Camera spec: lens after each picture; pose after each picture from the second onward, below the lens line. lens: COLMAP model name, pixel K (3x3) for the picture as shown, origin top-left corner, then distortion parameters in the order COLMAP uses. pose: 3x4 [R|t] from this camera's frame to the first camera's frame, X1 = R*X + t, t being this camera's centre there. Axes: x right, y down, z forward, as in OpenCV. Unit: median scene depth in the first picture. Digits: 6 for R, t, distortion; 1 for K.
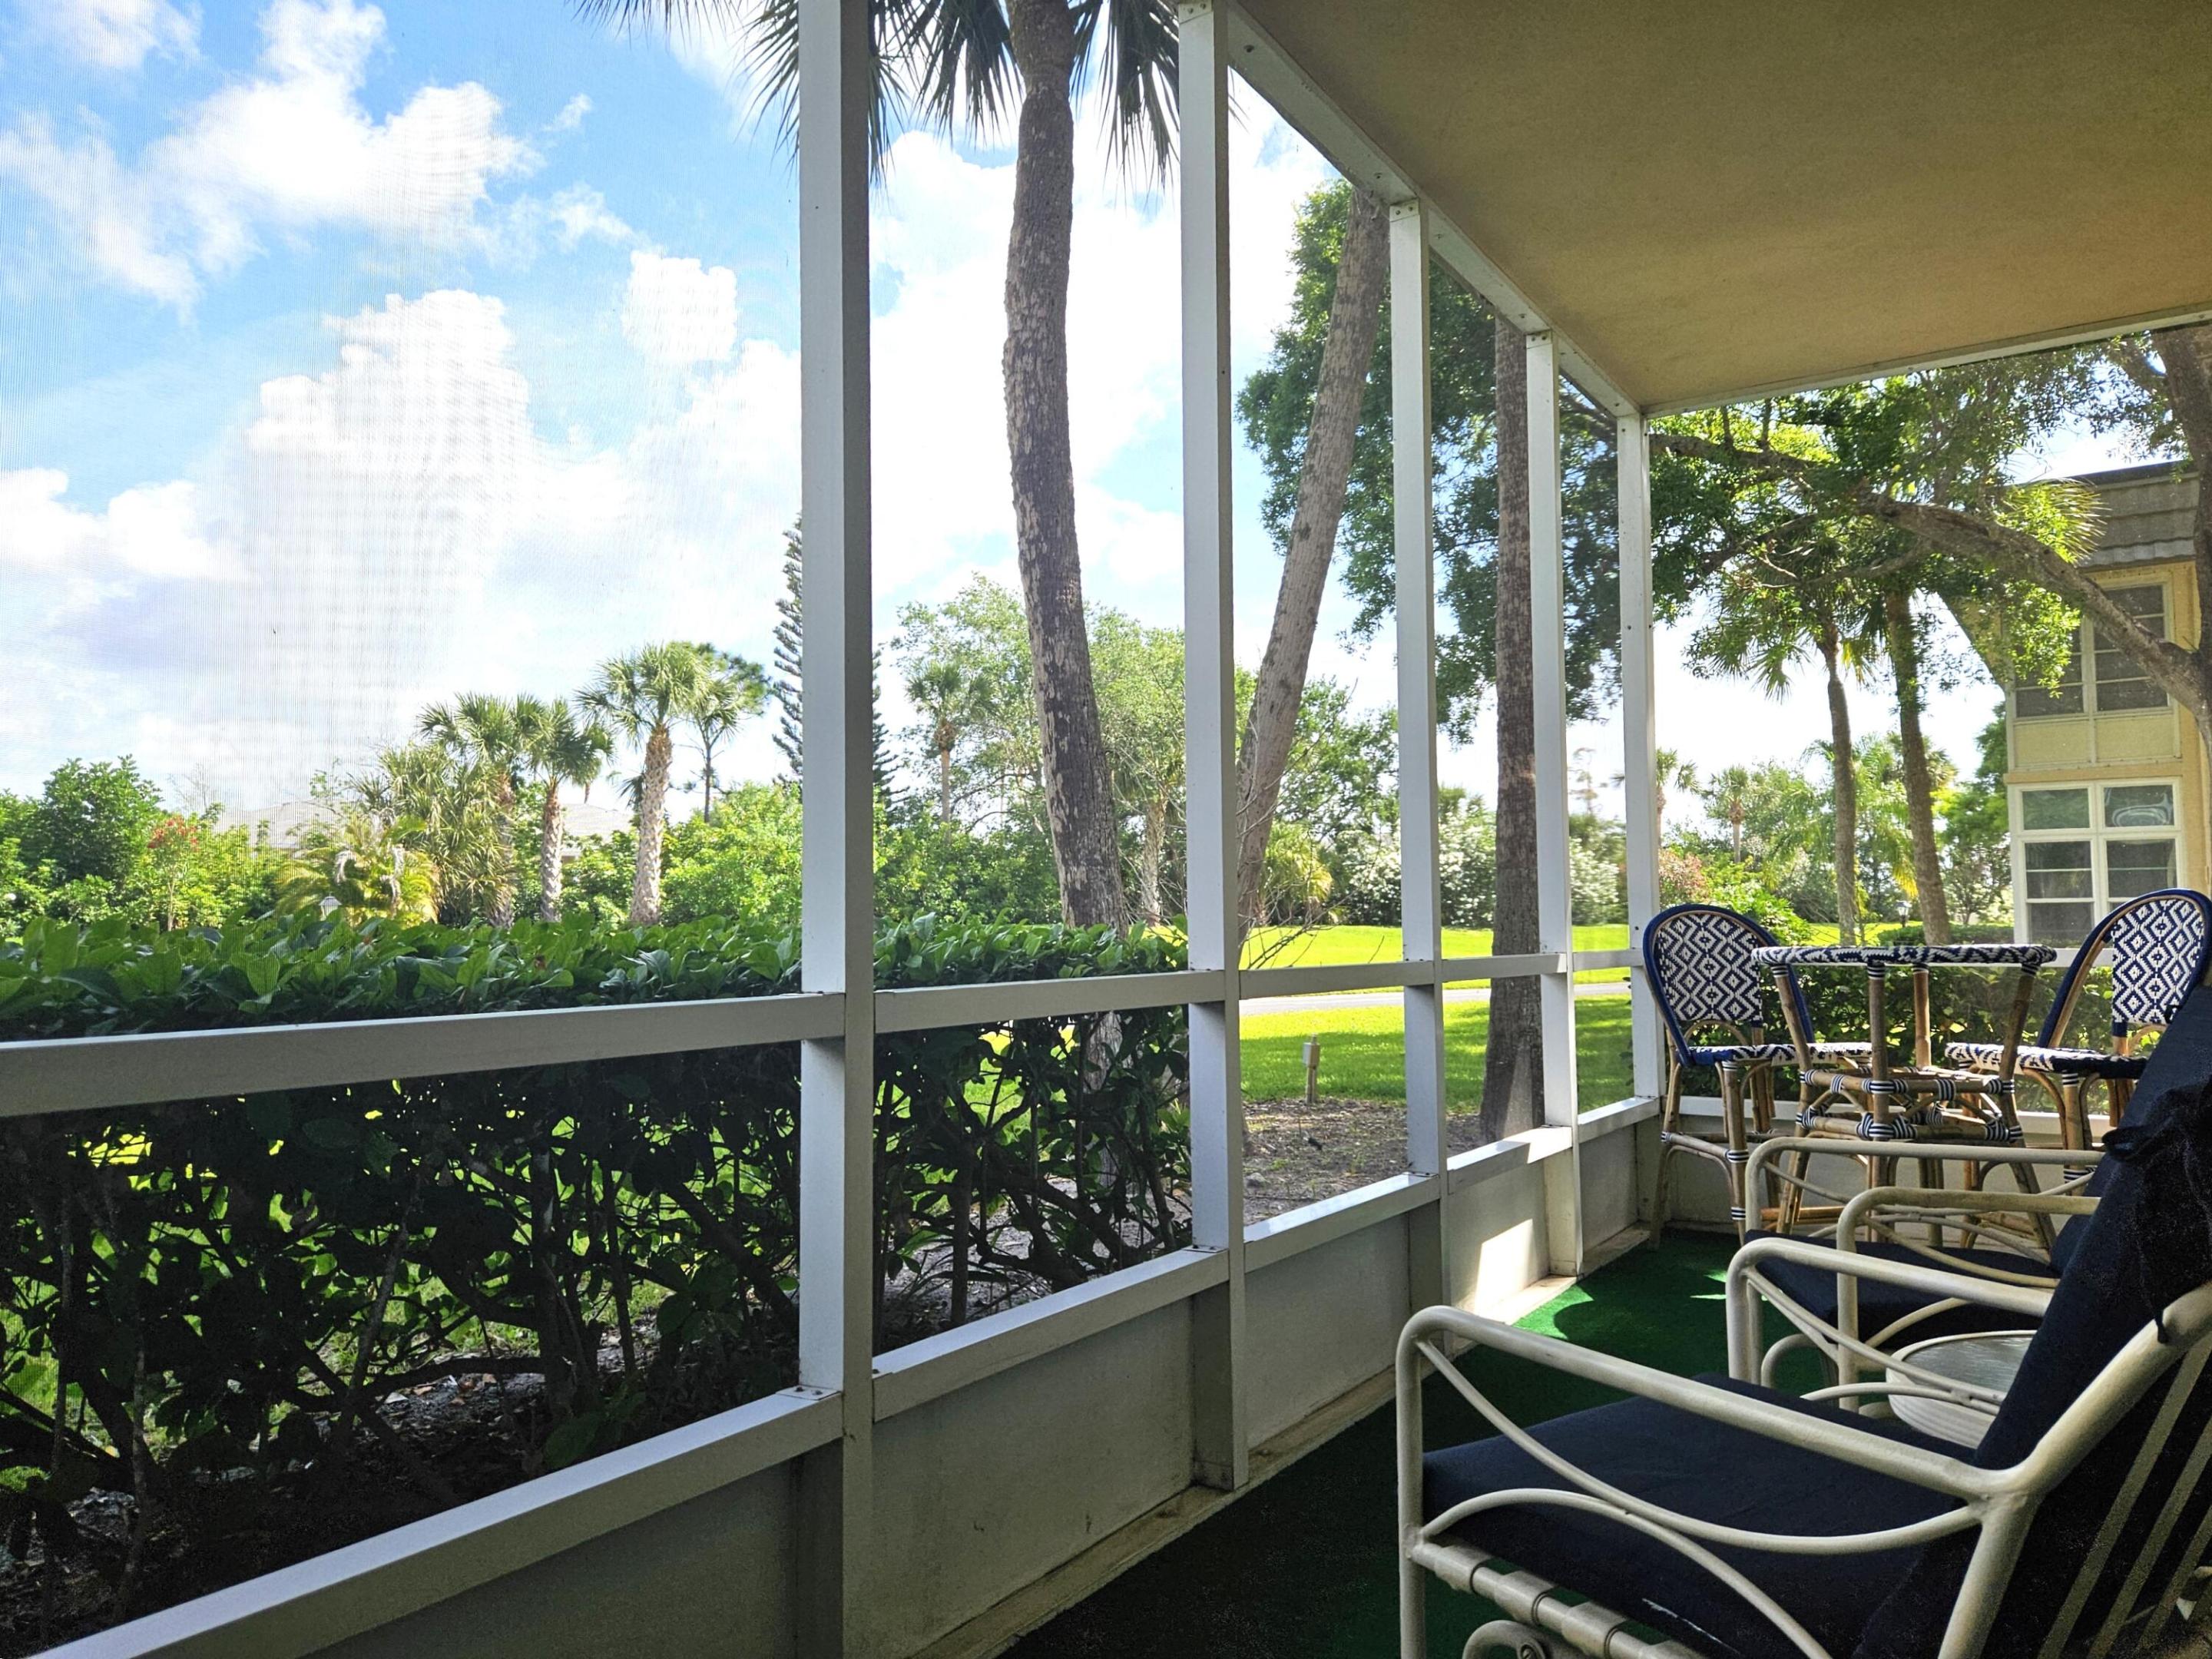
lens RADIAL K [[1492.5, 0, 1108.4], [0, 1492.5, 830.0], [0, 0, 1]] dist [0.067416, -0.062815]
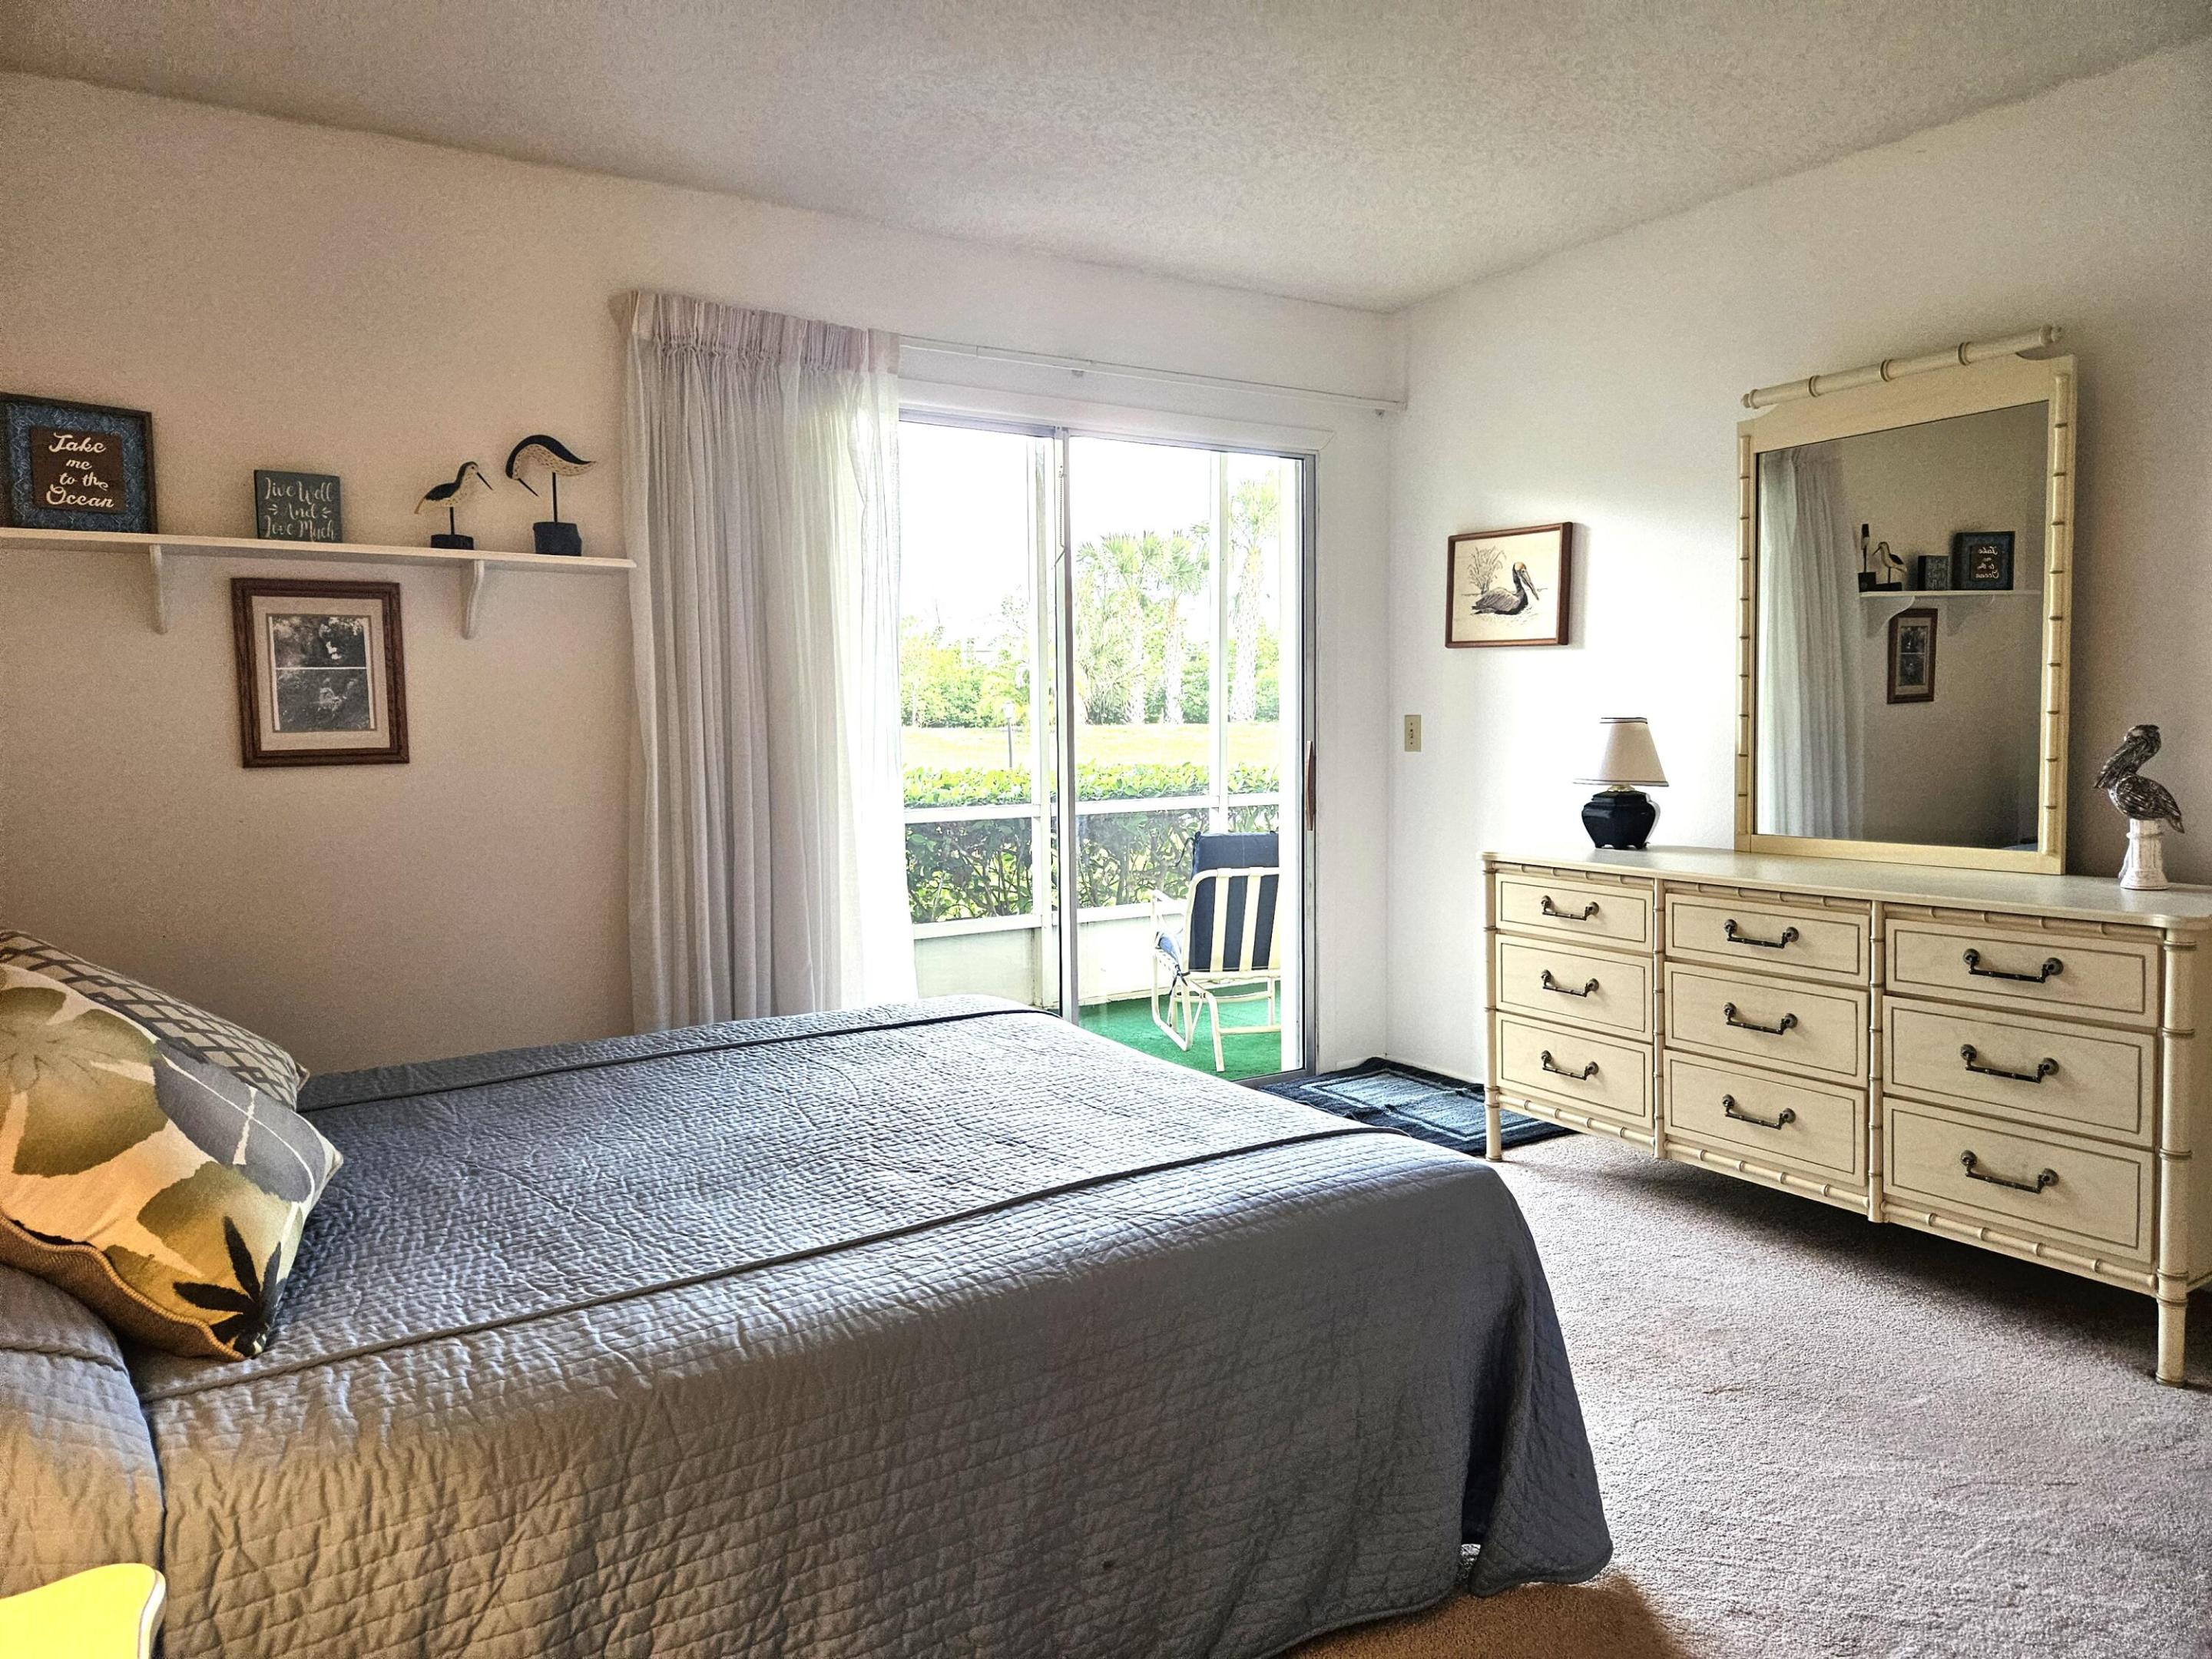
lens RADIAL K [[1492.5, 0, 1108.5], [0, 1492.5, 819.2], [0, 0, 1]] dist [0.067416, -0.062815]
pose [[0.910311, 0.016926, -0.413579, 0.090011], [0.038307, 0.991431, 0.124891, -0.008159], [0.412149, -0.129532, 0.901862, -0.140334]]
